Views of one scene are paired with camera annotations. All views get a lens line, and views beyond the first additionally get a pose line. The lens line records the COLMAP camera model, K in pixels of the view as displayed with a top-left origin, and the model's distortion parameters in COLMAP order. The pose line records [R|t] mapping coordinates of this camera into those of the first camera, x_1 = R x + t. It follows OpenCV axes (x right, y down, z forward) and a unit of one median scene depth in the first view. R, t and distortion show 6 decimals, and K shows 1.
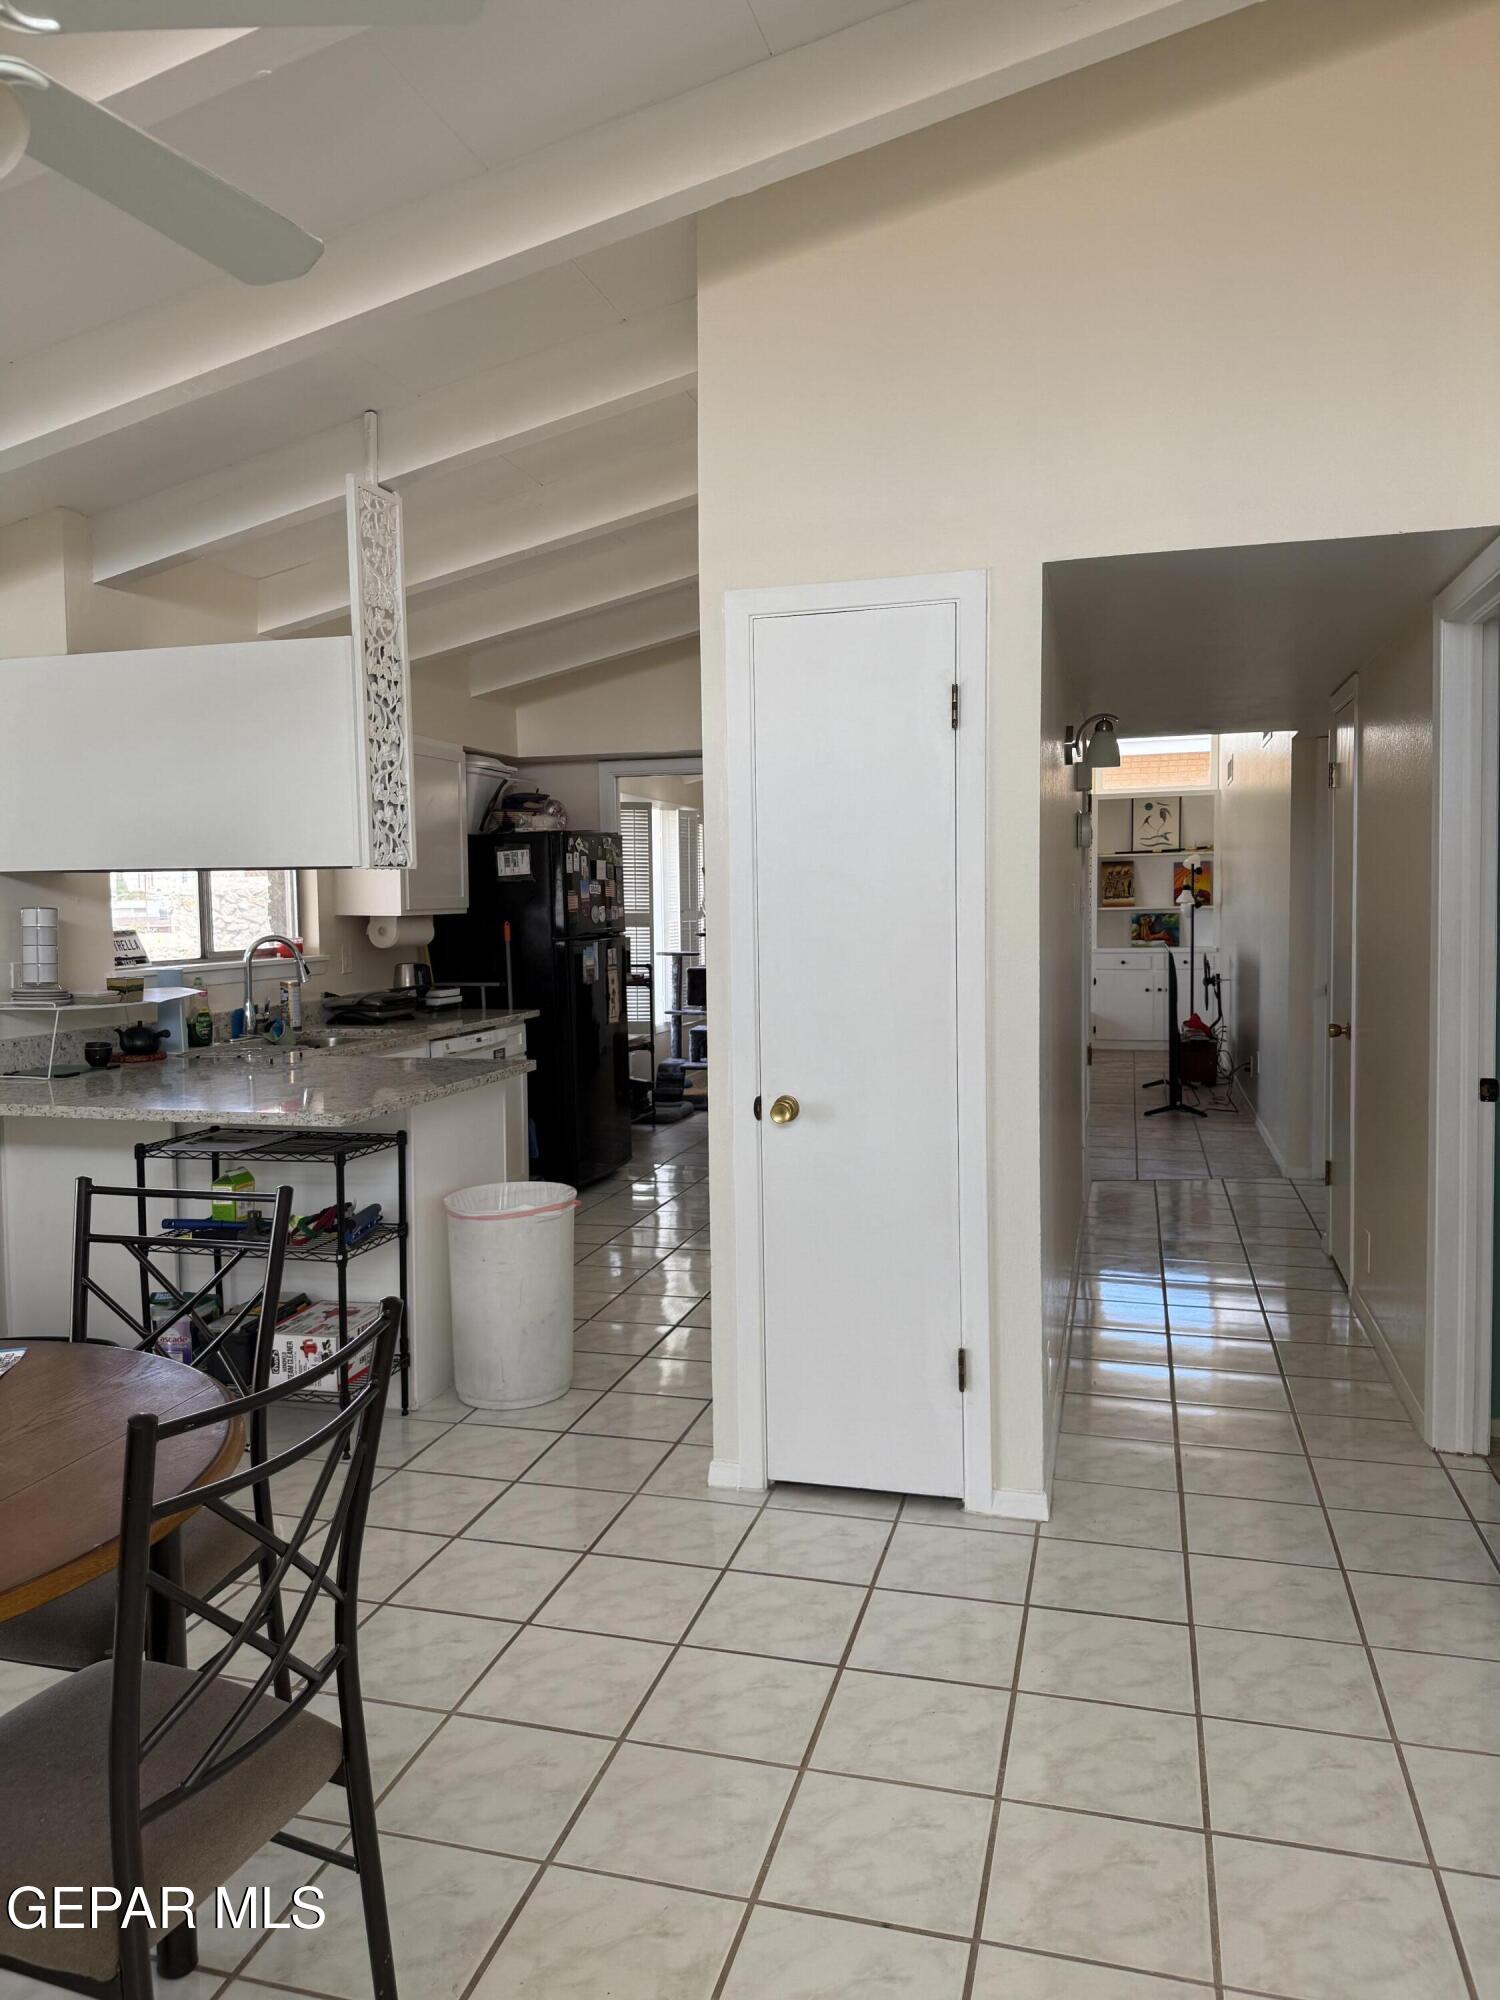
lens RADIAL K [[1398.1, 0, 751.6], [0, 1398.1, 973.2], [0, 0, 1]] dist [0.055676, -0.071746]
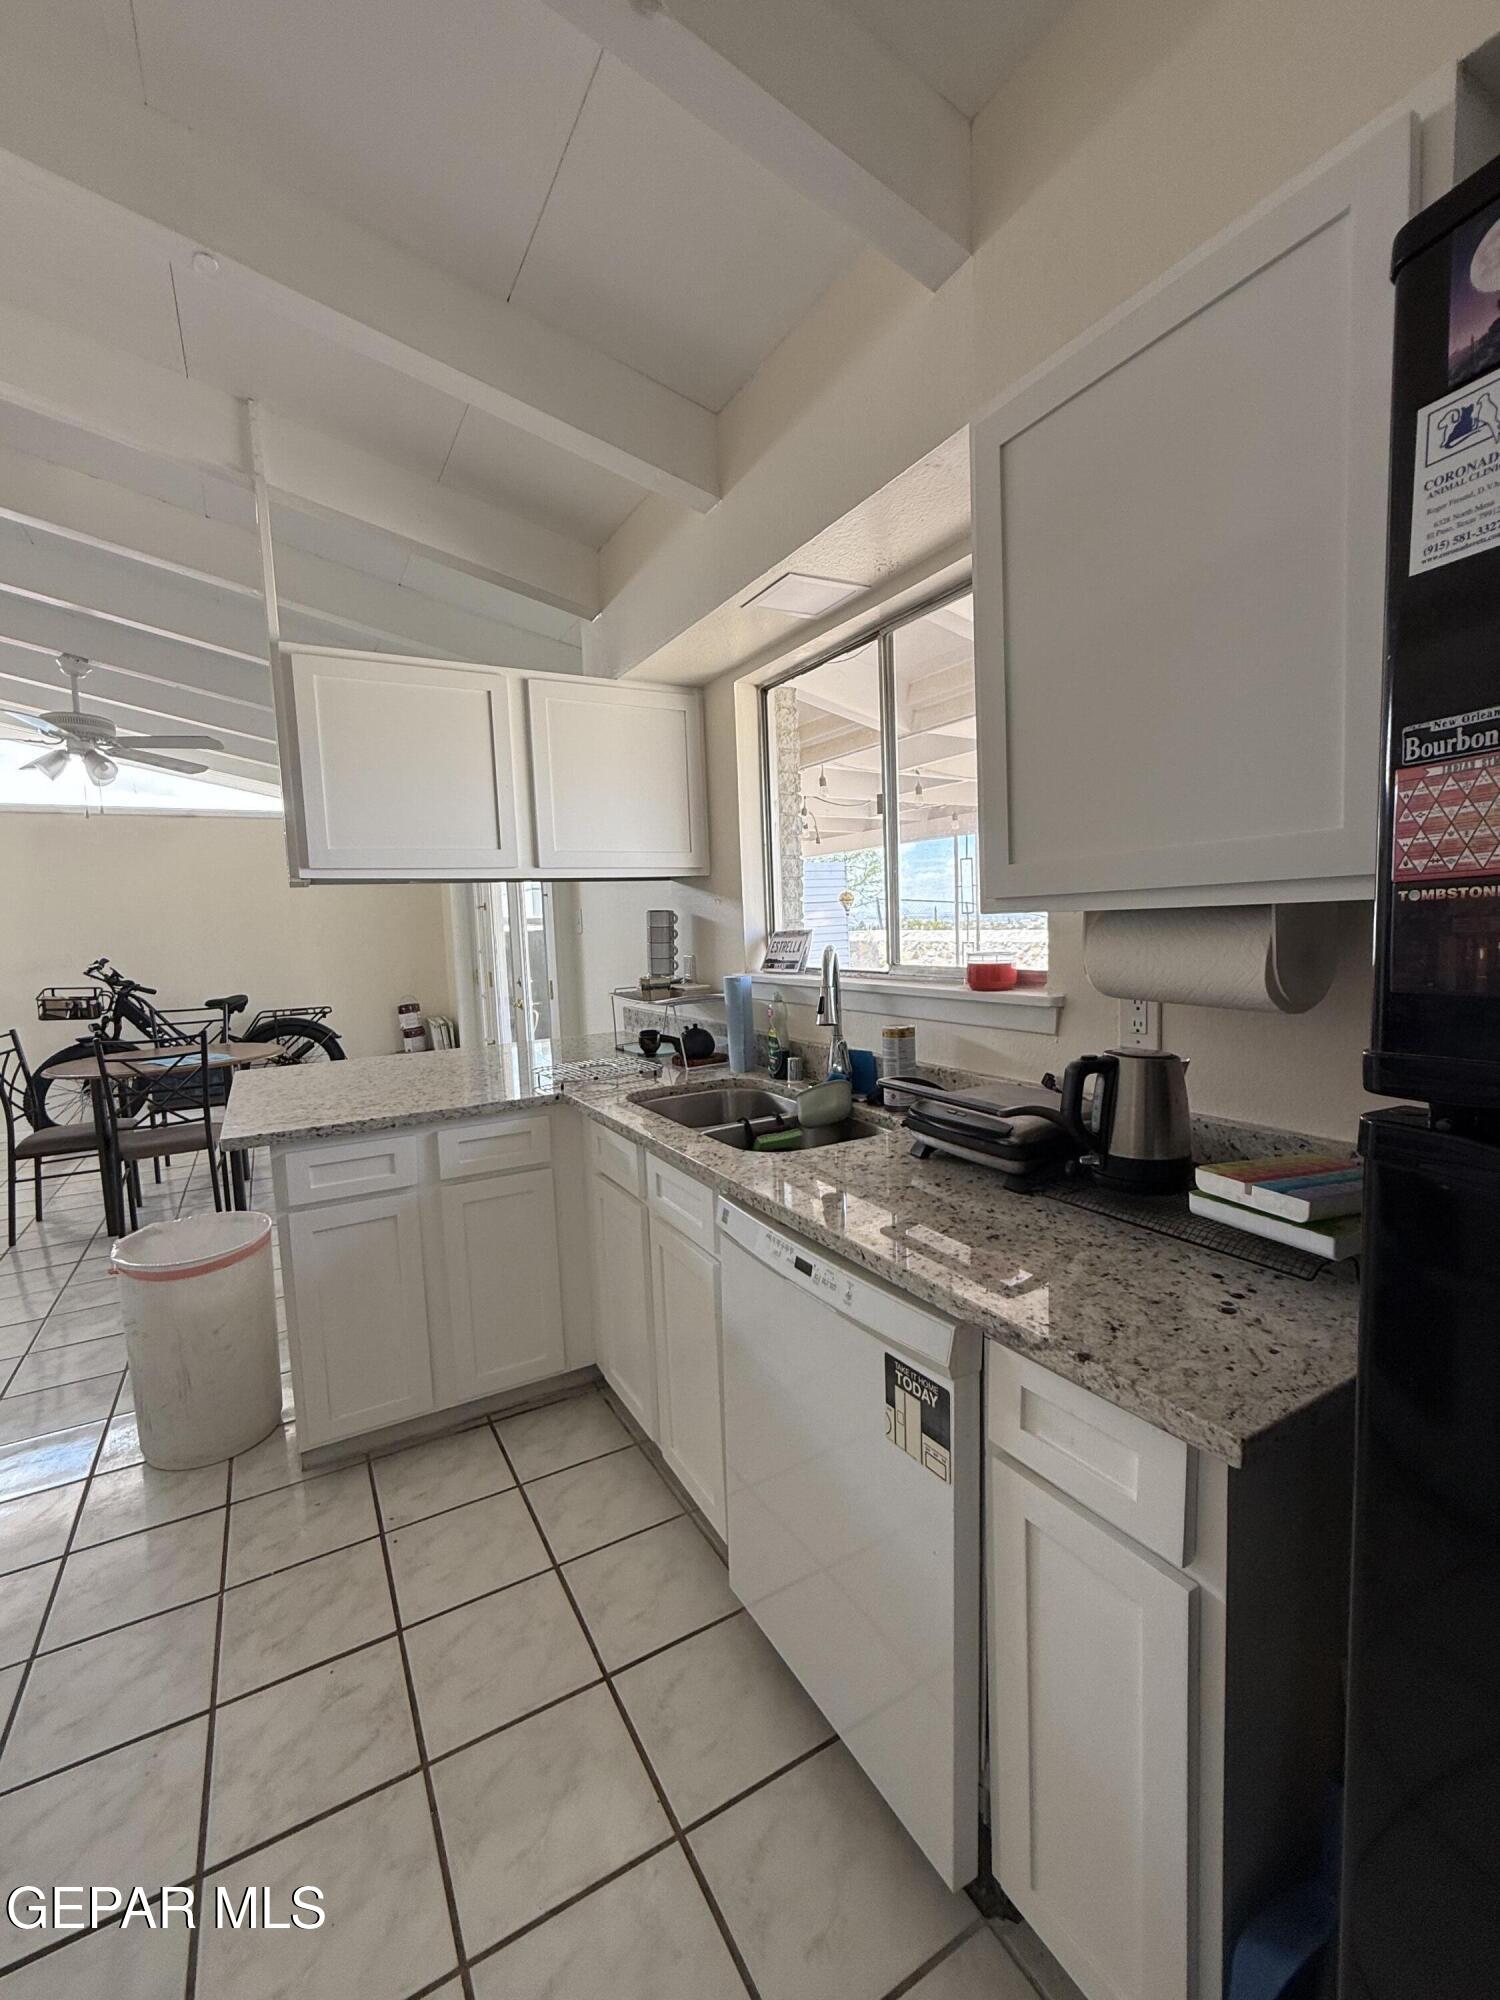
lens RADIAL K [[838.1, 0, 747.6], [0, 838.1, 1001.6], [0, 0, 1]] dist [0.001709, -0.000505]
pose [[-0.708657, 0.109534, -0.696999, -0.036799], [0.012109, 0.989618, 0.143208, -0.048927], [0.705450, 0.093046, -0.702626, 1.061943]]
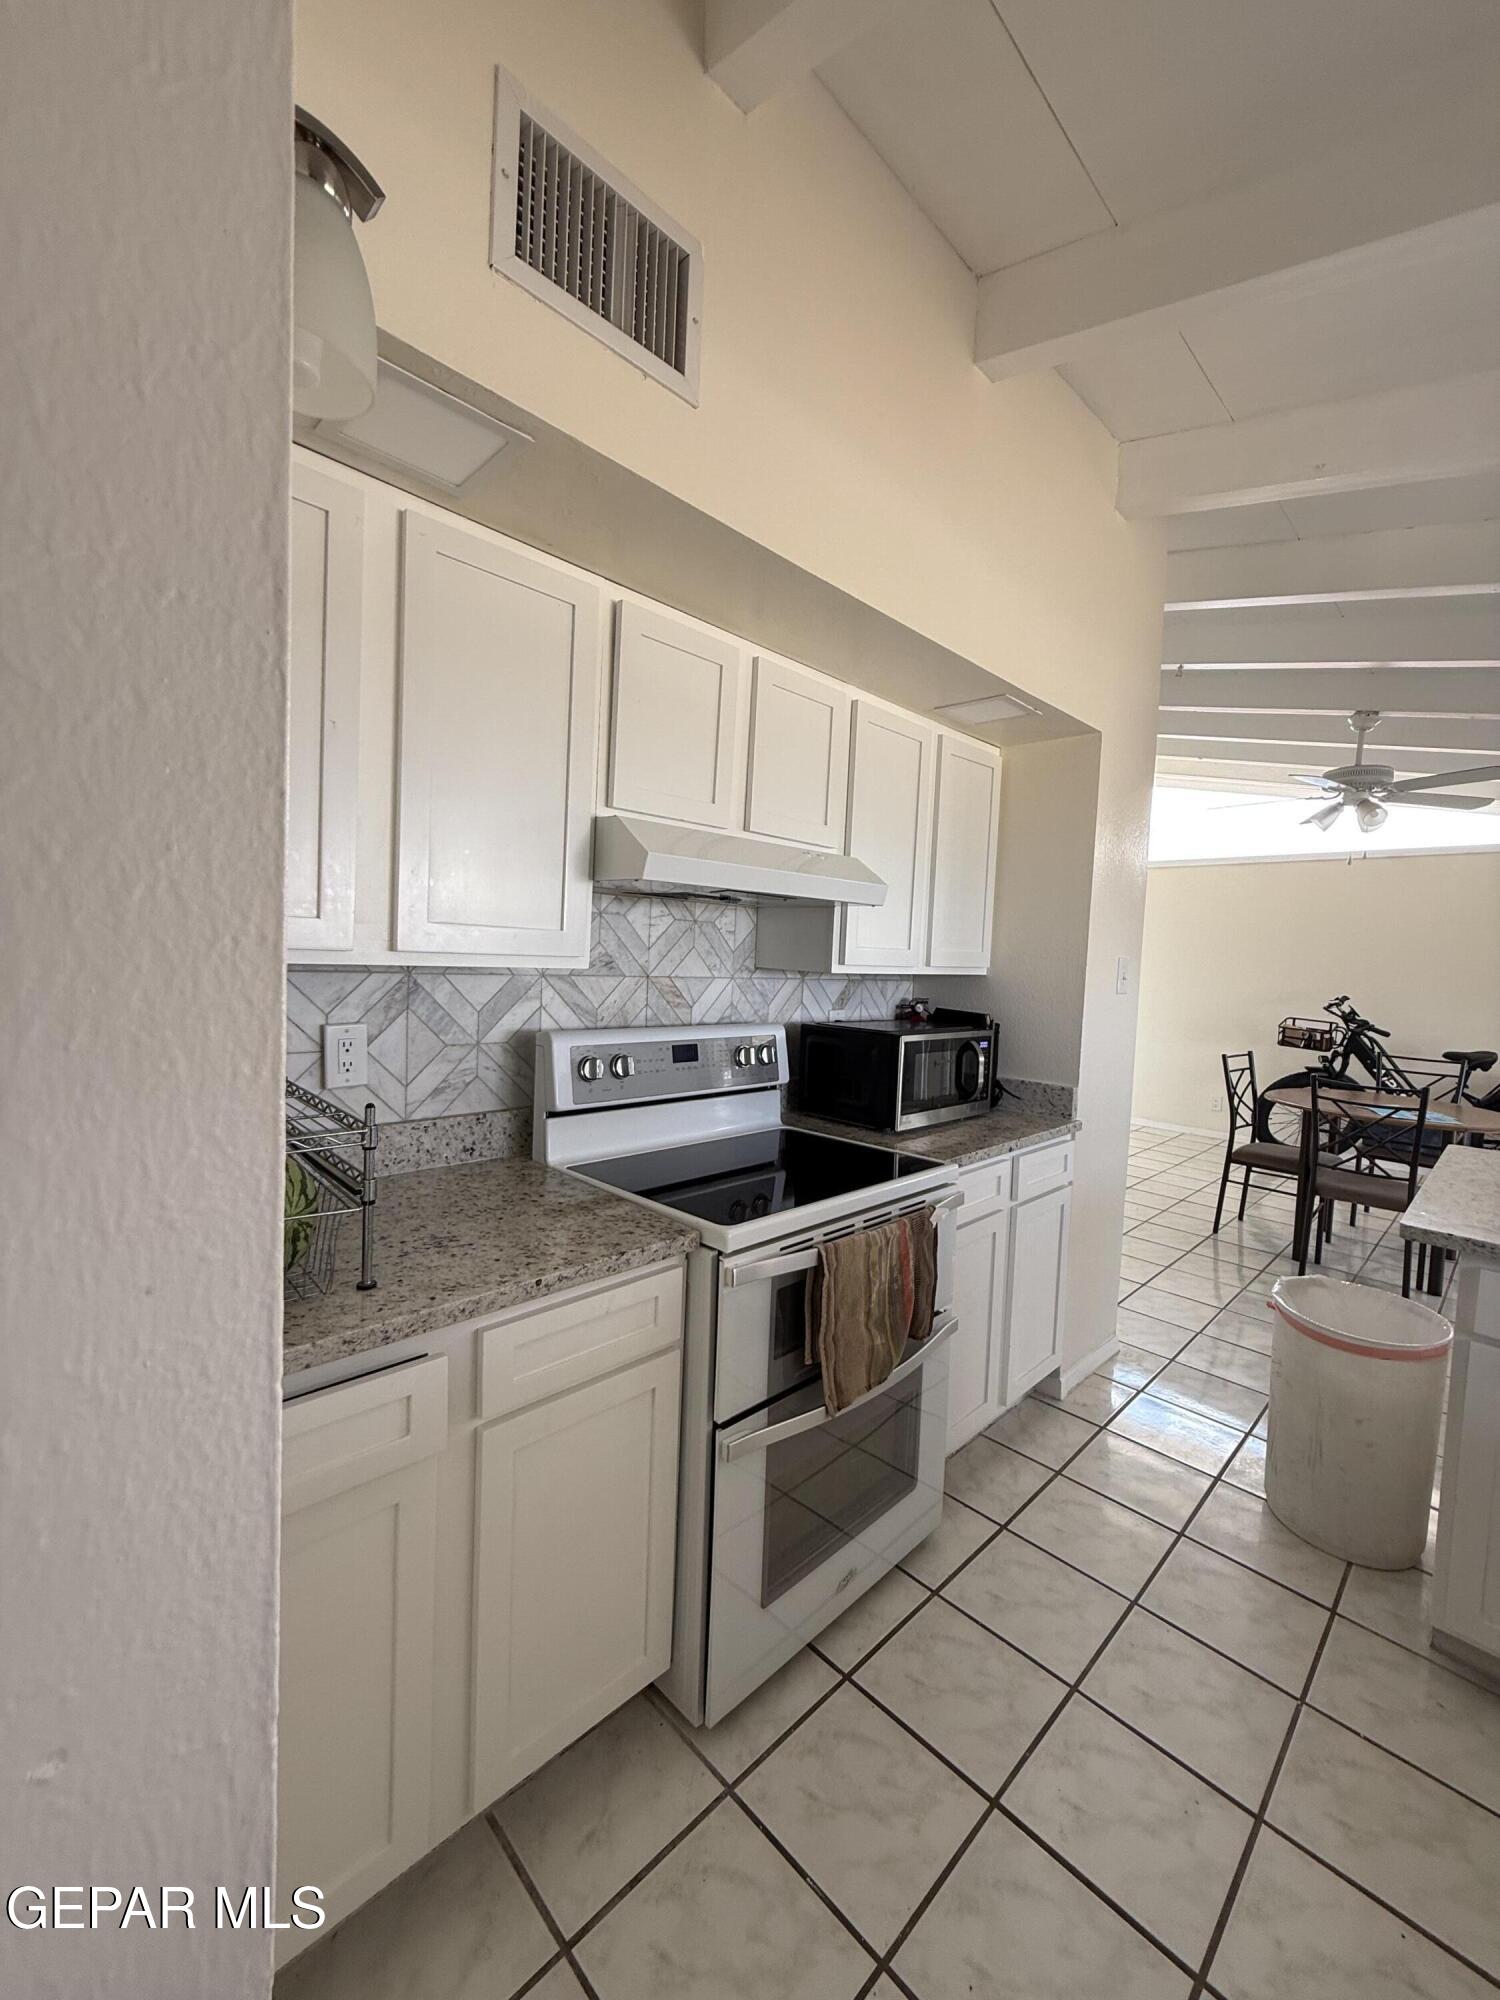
lens RADIAL K [[793.7, 0, 748.4], [0, 793.7, 993.9], [0, 0, 1]] dist [-0.001226, 0.000644]
pose [[-0.861982, -0.045997, 0.504848, -0.052587], [-0.001280, 0.996069, 0.088567, -0.054543], [-0.506938, 0.075698, -0.858652, 1.039268]]
